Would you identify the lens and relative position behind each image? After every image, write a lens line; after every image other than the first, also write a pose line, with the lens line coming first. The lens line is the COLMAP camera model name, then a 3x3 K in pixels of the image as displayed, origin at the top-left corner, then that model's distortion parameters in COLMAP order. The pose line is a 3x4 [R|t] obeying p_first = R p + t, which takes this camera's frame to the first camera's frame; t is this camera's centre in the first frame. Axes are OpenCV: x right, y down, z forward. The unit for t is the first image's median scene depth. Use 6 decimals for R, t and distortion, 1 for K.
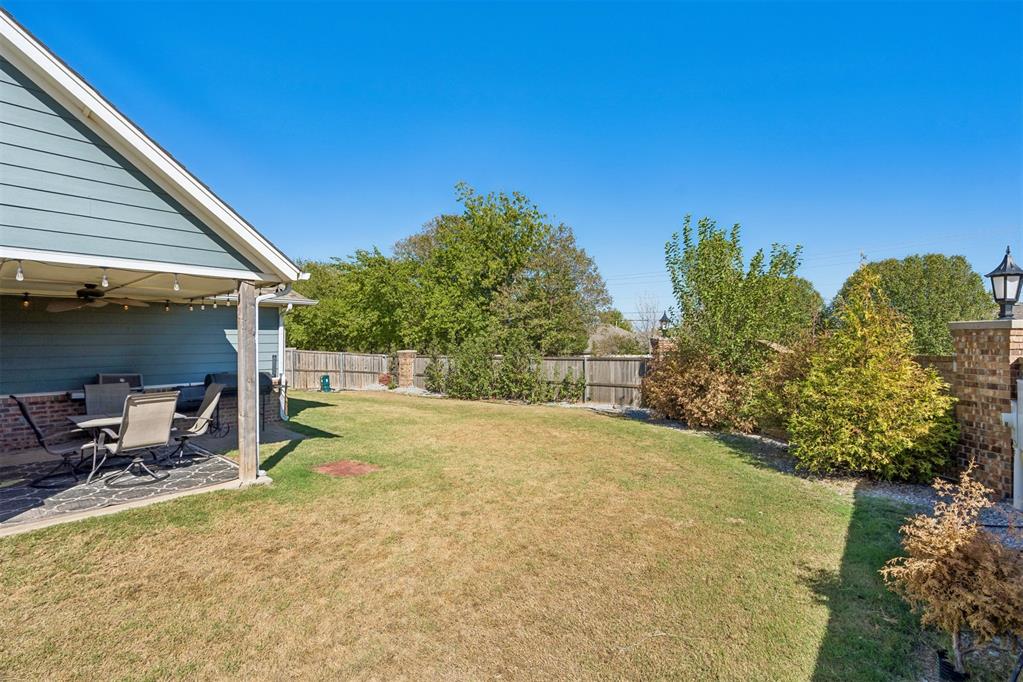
lens RADIAL K [[465.2, 0, 502.8], [0, 465.2, 339.1], [0, 0, 1]] dist [-0.001817, 0.000395]
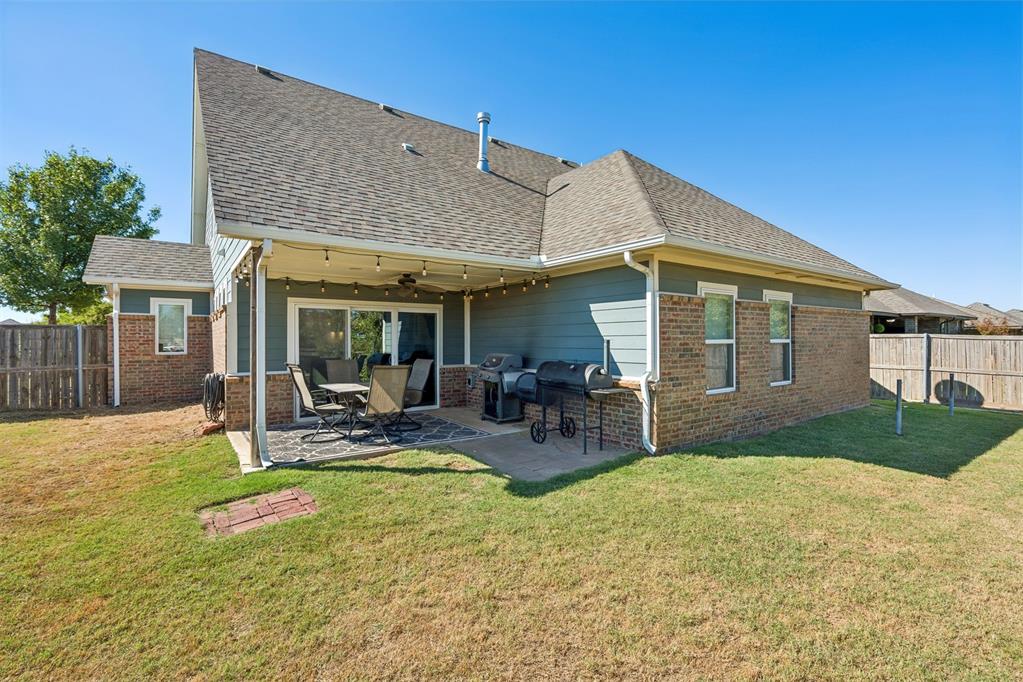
lens RADIAL K [[465.2, 0, 502.8], [0, 465.2, 339.1], [0, 0, 1]] dist [-0.001817, 0.000395]
pose [[-0.213480, -0.002071, -0.976945, 0.152206], [0.000452, 0.999997, -0.002219, 0.036455], [0.976947, -0.000915, -0.213478, 1.043282]]
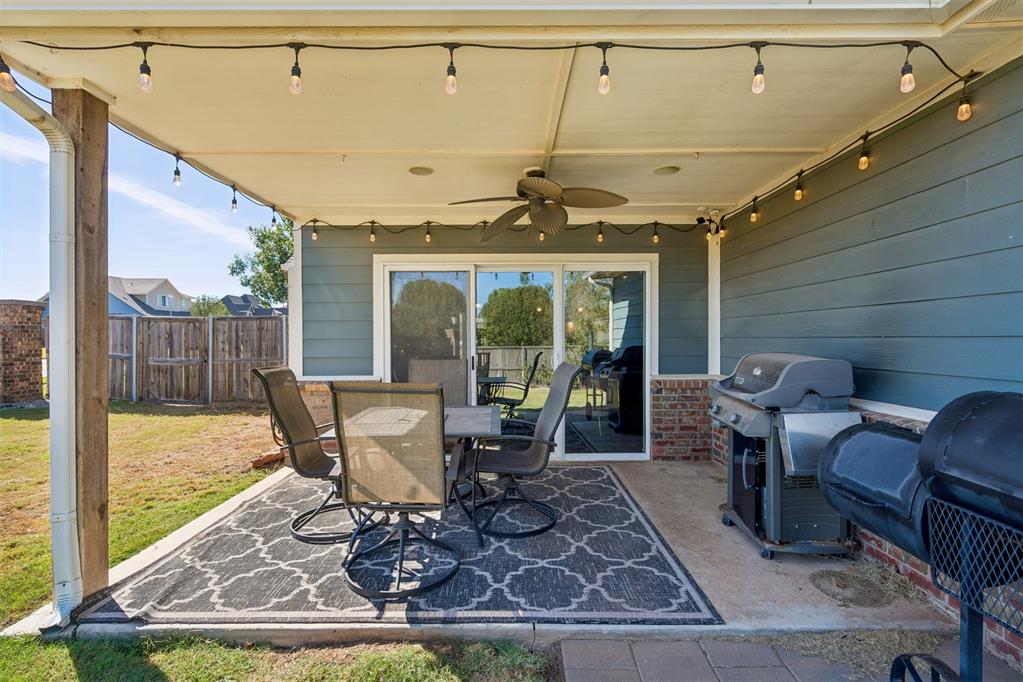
lens RADIAL K [[461.3, 0, 511.5], [0, 461.3, 341.0], [0, 0, 1]] dist [-0.001460, 0.000223]
pose [[-0.732969, 0.006079, -0.680235, -0.358996], [0.001346, 0.999971, 0.007486, 0.050400], [0.680261, 0.004572, -0.732956, 0.957214]]
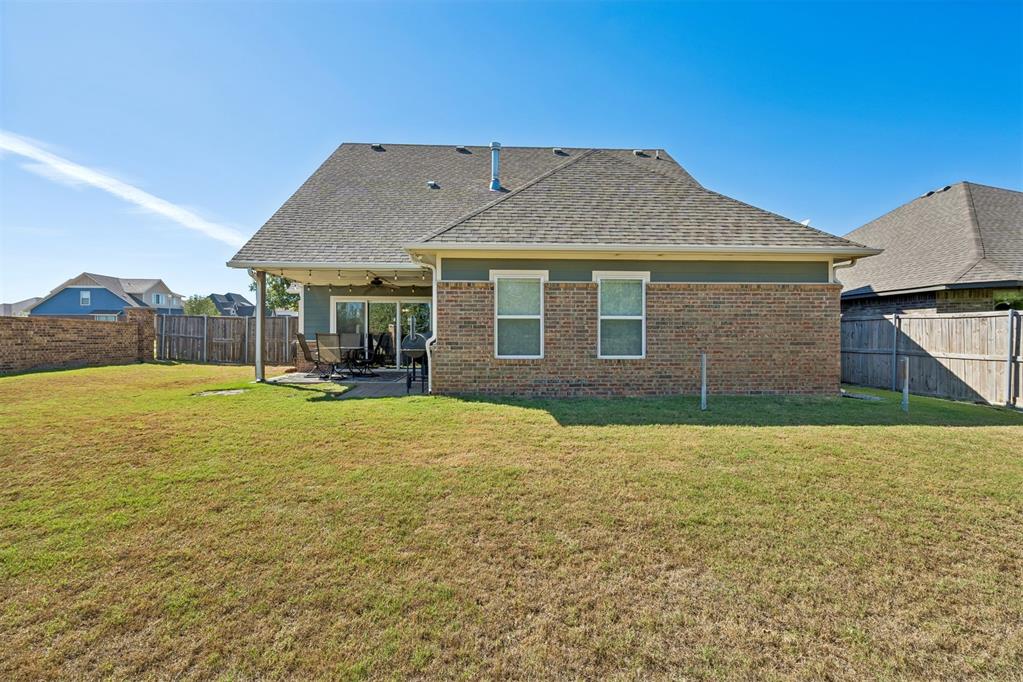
lens RADIAL K [[461.3, 0, 511.5], [0, 461.3, 341.0], [0, 0, 1]] dist [-0.001460, 0.000223]
pose [[-0.704356, 0.002909, -0.709841, 0.011181], [-0.005924, 0.999933, 0.009976, 0.077324], [0.709822, 0.011232, -0.704291, 1.855201]]
